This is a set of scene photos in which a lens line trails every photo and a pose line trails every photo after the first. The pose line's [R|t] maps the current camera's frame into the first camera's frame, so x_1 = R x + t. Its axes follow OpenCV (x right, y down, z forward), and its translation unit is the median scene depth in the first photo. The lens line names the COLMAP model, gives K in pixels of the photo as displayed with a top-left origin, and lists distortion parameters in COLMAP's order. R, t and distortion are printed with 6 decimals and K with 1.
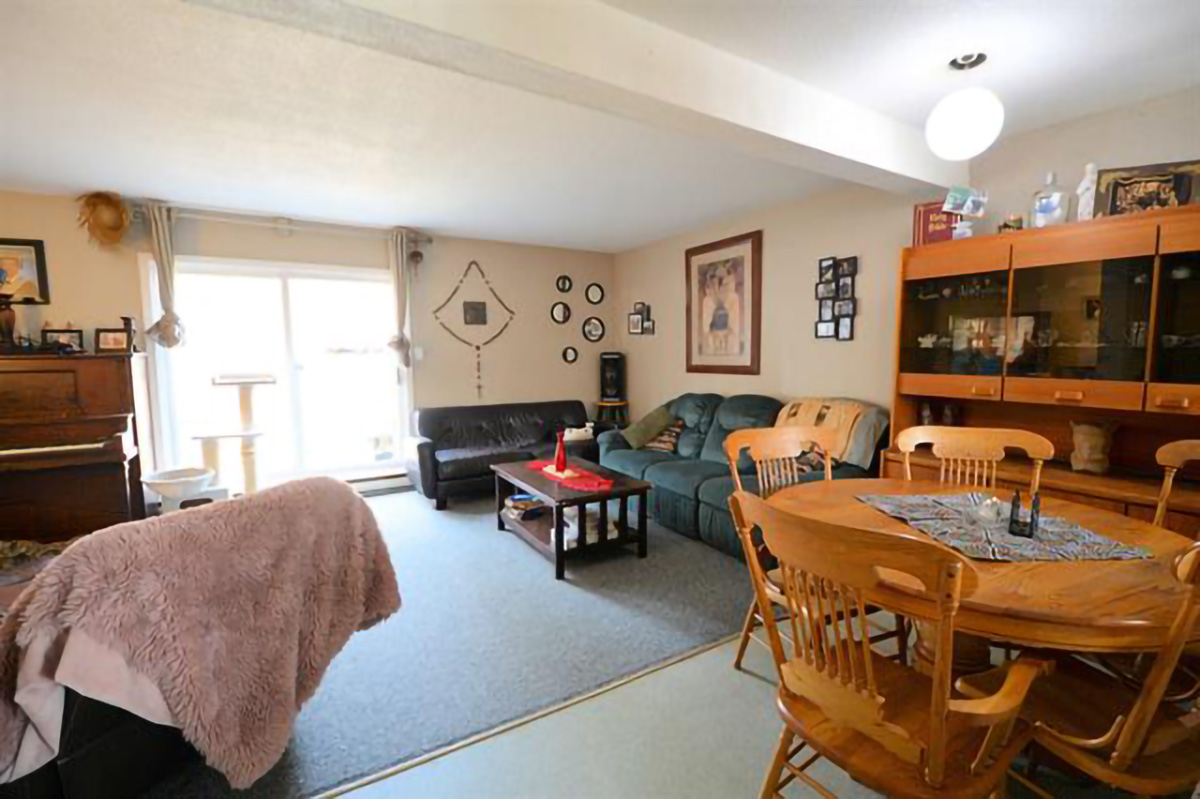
lens RADIAL K [[520.4, 0, 604.0], [0, 520.4, 407.1], [0, 0, 1]] dist [-0.020238, -0.003666]
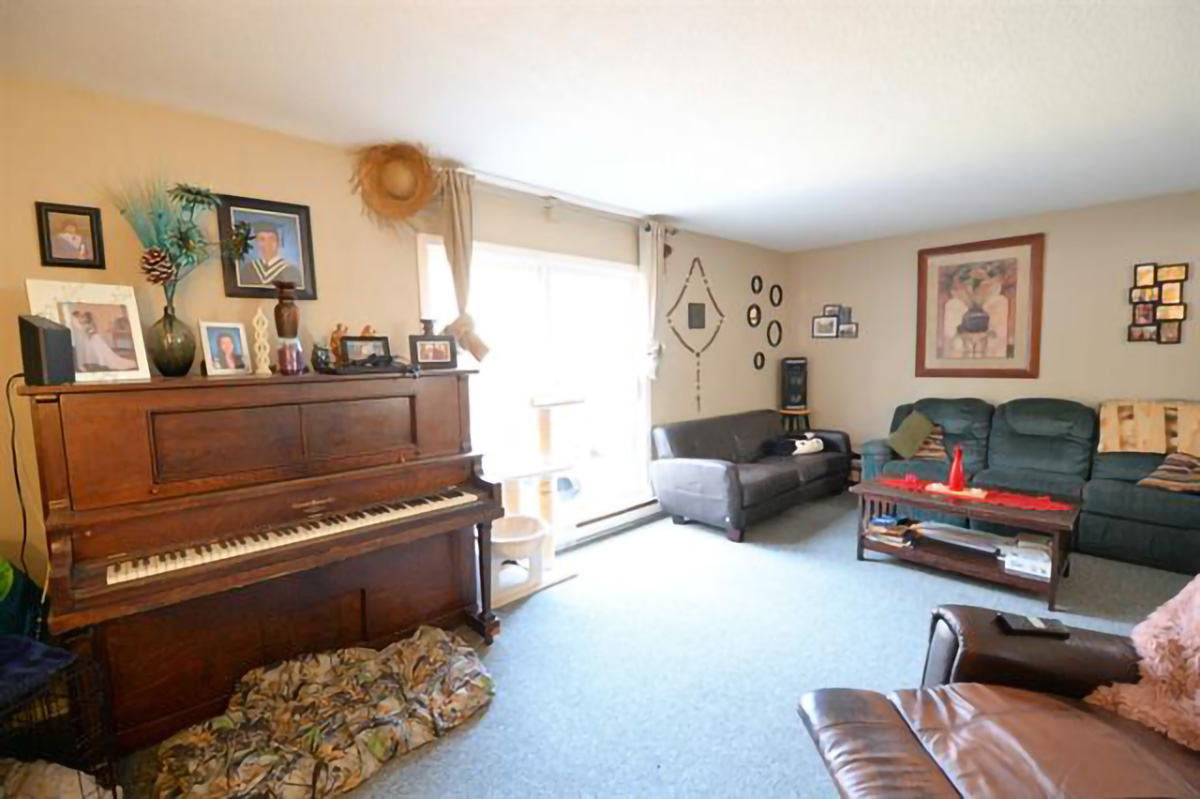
lens RADIAL K [[520.4, 0, 599.6], [0, 520.4, 405.0], [0, 0, 1]] dist [-0.020238, -0.003666]
pose [[0.982187, -0.034413, 0.184728, -0.654443], [0.036474, 0.999304, -0.007773, -0.030983], [-0.184332, 0.014372, 0.982759, 0.178013]]
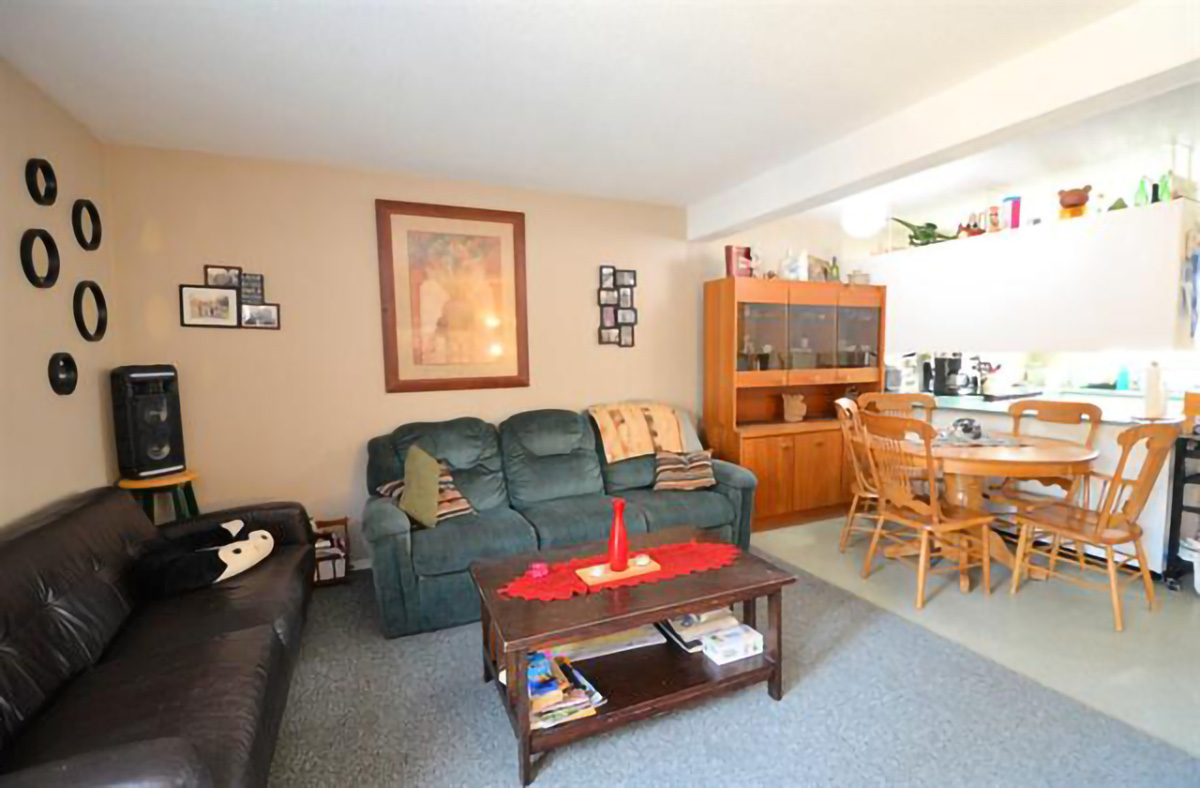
lens RADIAL K [[520.4, 0, 596.0], [0, 520.4, 396.1], [0, 0, 1]] dist [-0.020238, -0.003666]
pose [[0.121399, -0.075714, 0.989712, -0.479470], [0.117694, 0.991151, 0.061388, -0.077972], [-0.985602, 0.109031, 0.129235, 0.724220]]
